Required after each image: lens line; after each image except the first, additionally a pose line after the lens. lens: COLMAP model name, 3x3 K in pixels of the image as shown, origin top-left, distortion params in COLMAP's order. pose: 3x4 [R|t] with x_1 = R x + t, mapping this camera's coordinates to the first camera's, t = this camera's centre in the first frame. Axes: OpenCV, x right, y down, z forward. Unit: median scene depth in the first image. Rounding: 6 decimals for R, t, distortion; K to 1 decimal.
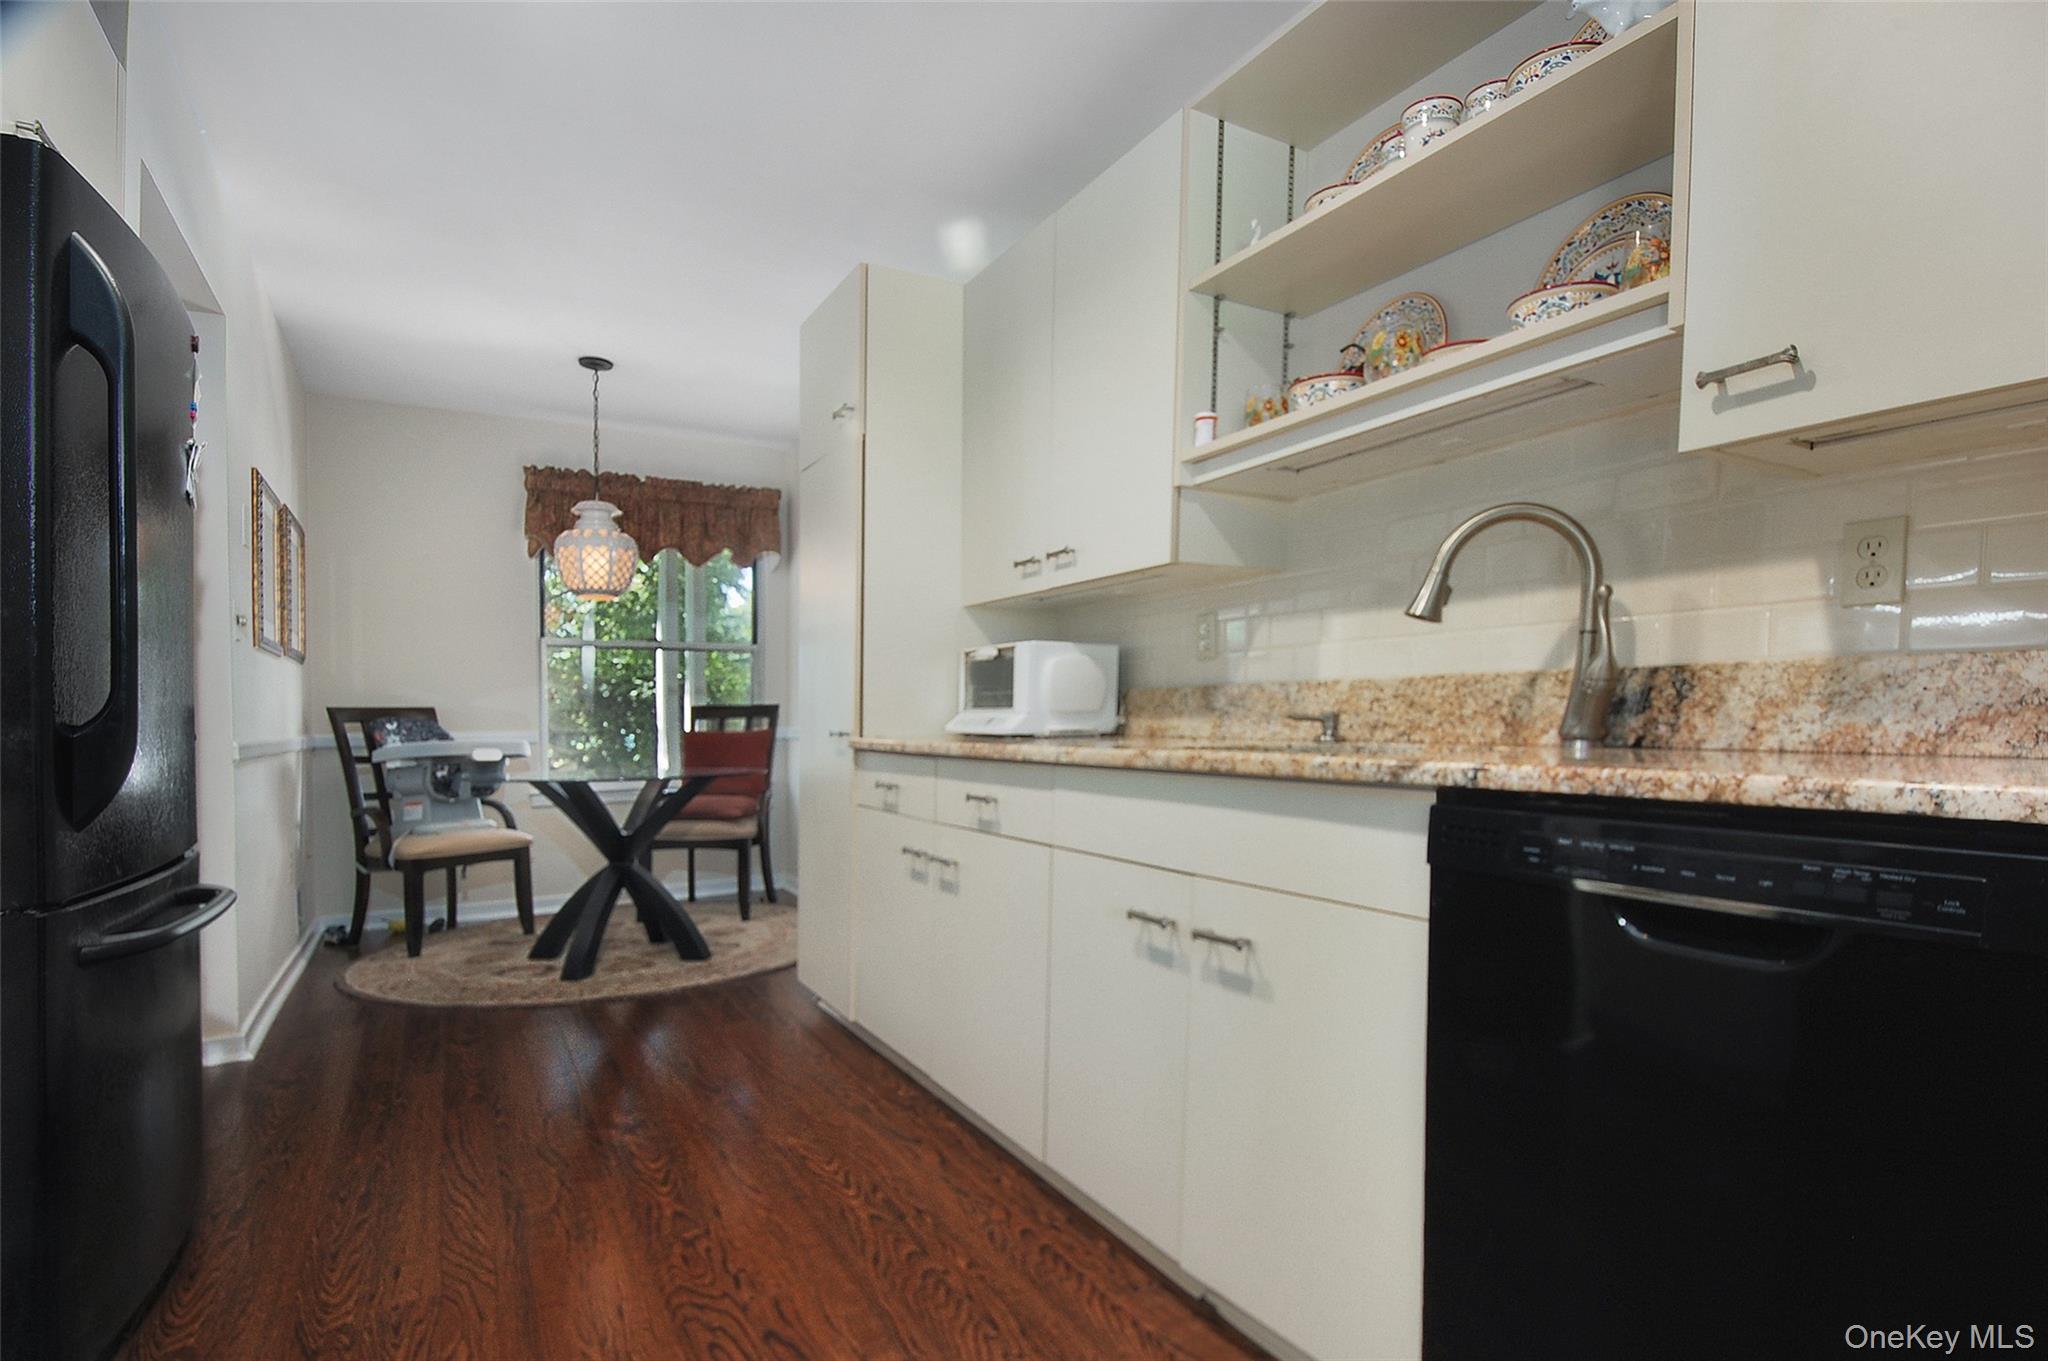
lens RADIAL K [[1015.6, 0, 1122.8], [0, 1015.6, 733.3], [0, 0, 1]] dist [0.003837, 0.000275]
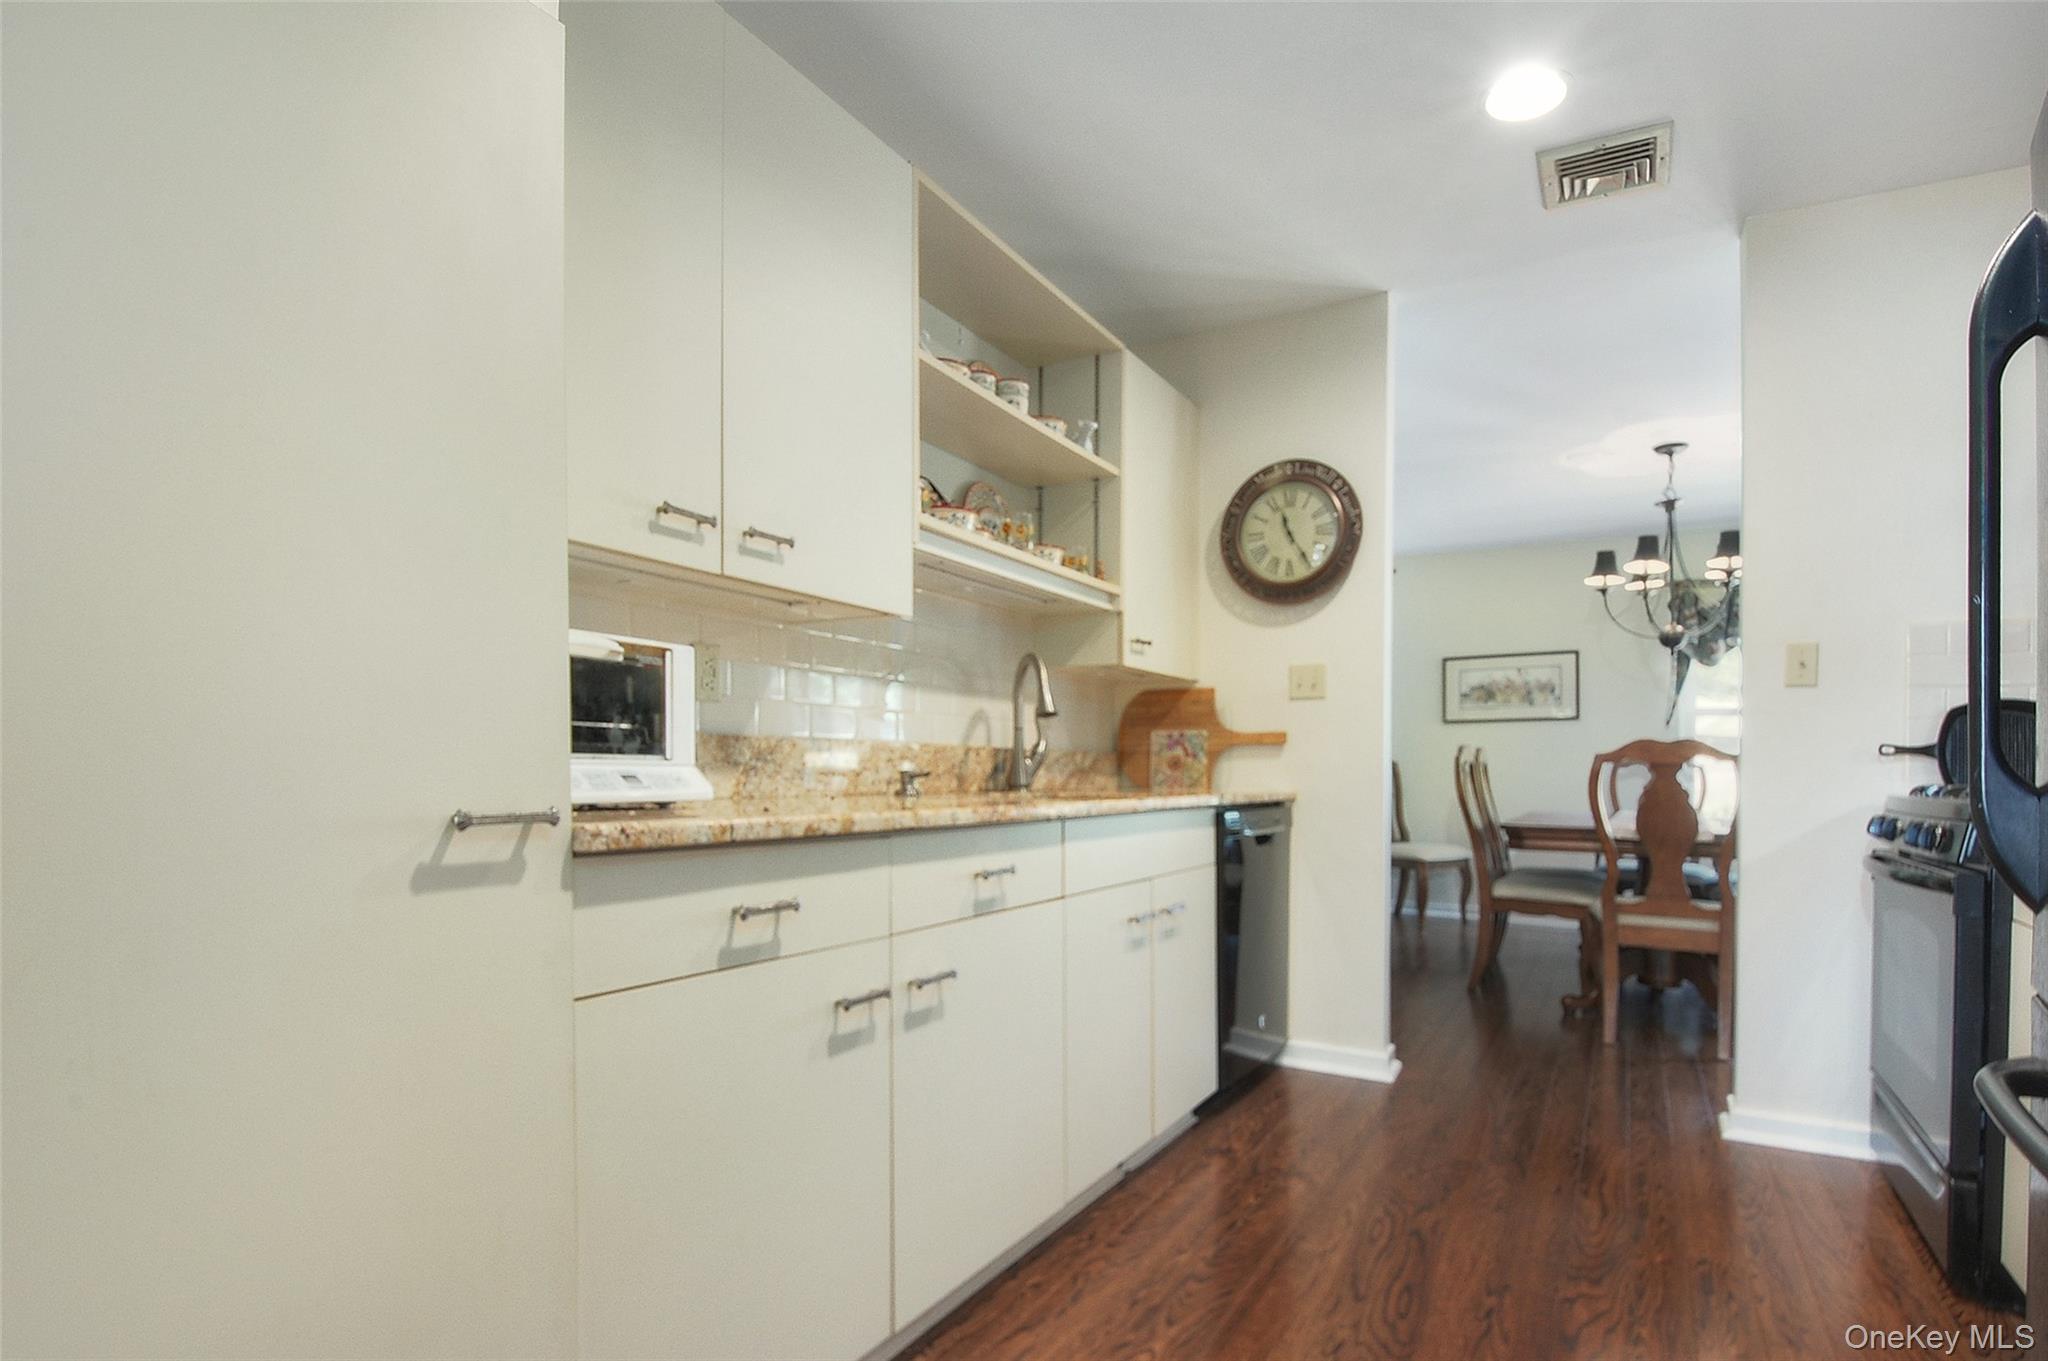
lens RADIAL K [[1023.7, 0, 1025.7], [0, 1023.7, 770.9], [0, 0, 1]] dist [0.000525, -0.000056]
pose [[-0.438977, 0.002397, 0.898495, -0.598533], [0.008692, 0.999961, 0.001580, -0.012992], [-0.898456, 0.008503, -0.438980, 0.894346]]
